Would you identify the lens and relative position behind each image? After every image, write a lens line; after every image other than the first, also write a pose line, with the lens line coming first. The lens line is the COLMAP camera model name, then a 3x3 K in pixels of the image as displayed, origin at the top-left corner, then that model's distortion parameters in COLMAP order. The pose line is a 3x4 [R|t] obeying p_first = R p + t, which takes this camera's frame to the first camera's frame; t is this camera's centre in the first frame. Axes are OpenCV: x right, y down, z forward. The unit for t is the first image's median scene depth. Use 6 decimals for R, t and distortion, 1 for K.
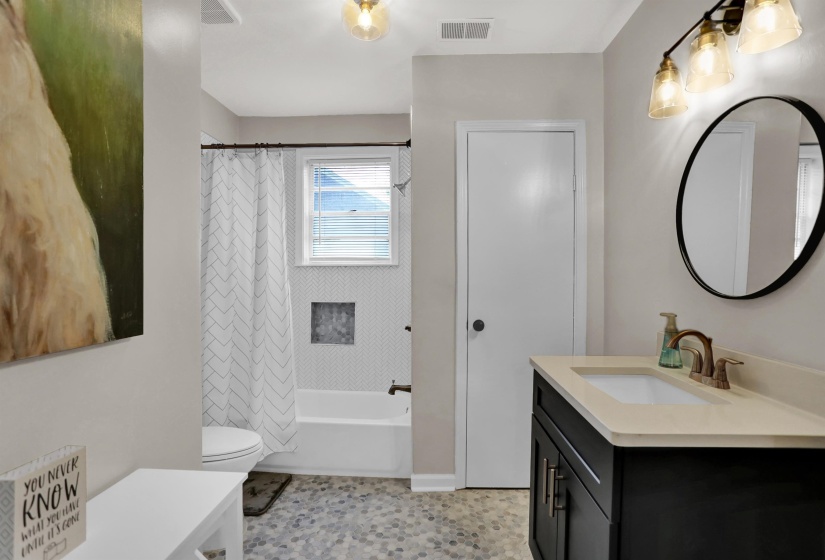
lens RADIAL K [[408.8, 0, 413.6], [0, 408.8, 270.5], [0, 0, 1]] dist [-0.055317, 0.022094]
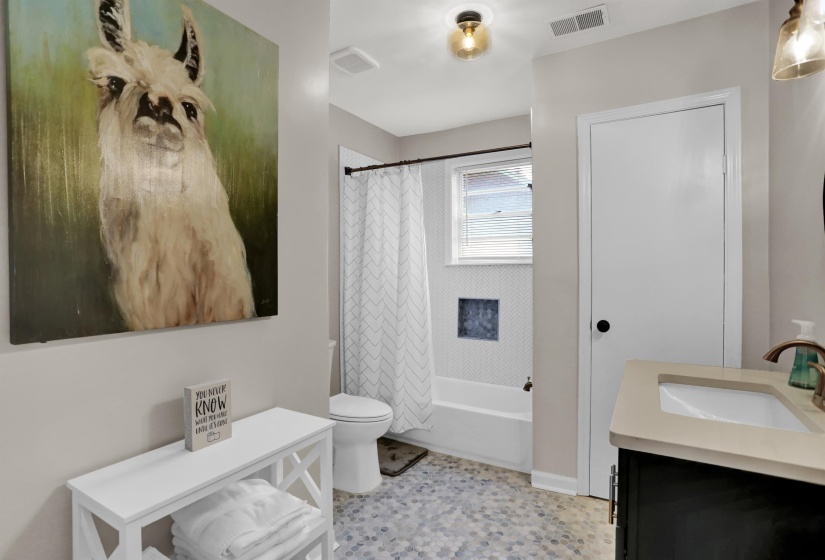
lens RADIAL K [[408.8, 0, 406.7], [0, 408.8, 263.6], [0, 0, 1]] dist [-0.055317, 0.022094]
pose [[0.889117, -0.012565, -0.457508, 0.199012], [0.007105, 0.999882, -0.013652, -0.001971], [0.457626, 0.008888, 0.889100, -0.050362]]
